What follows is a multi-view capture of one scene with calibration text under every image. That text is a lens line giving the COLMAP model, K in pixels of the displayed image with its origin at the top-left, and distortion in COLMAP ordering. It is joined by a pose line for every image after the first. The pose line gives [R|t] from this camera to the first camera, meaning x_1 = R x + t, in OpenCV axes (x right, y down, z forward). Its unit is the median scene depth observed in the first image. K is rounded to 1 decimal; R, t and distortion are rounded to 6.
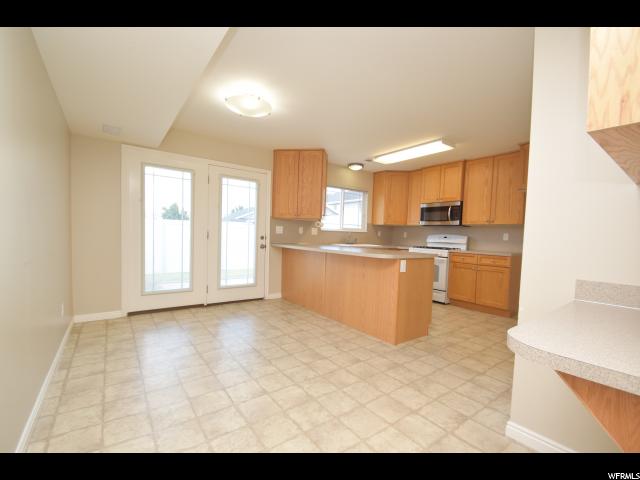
lens RADIAL K [[281.6, 0, 318.4], [0, 281.6, 245.3], [0, 0, 1]] dist [-0.000661, -0.000293]
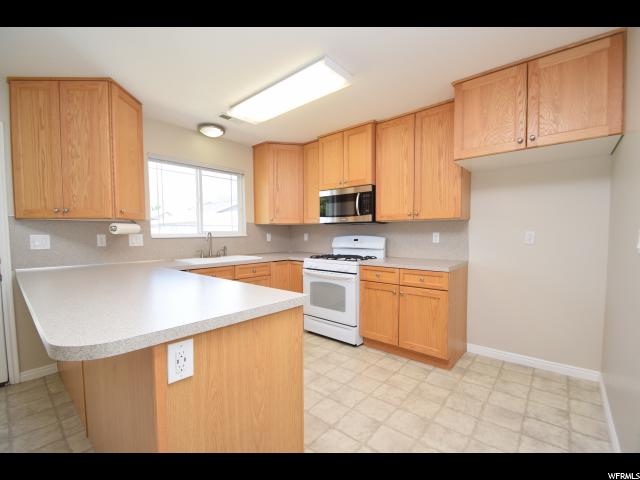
lens RADIAL K [[281.6, 0, 322.5], [0, 281.6, 243.1], [0, 0, 1]] dist [-0.000661, -0.000293]
pose [[0.970882, -0.047209, 0.234859, 0.249934], [0.047242, 0.998868, 0.005491, -0.033867], [-0.234853, 0.005764, 0.972014, 0.420671]]
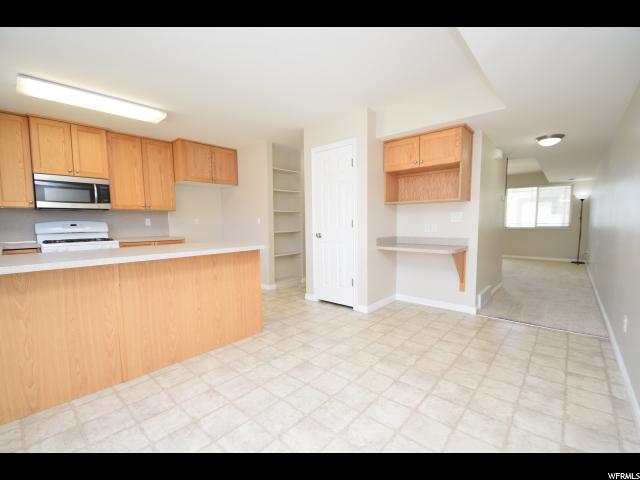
lens RADIAL K [[281.6, 0, 320.8], [0, 281.6, 243.8], [0, 0, 1]] dist [-0.000661, -0.000293]
pose [[-0.208304, -0.105948, 0.972309, -0.454240], [0.045424, 0.991995, 0.117825, -0.044110], [-0.977009, 0.068709, -0.201824, 0.610703]]
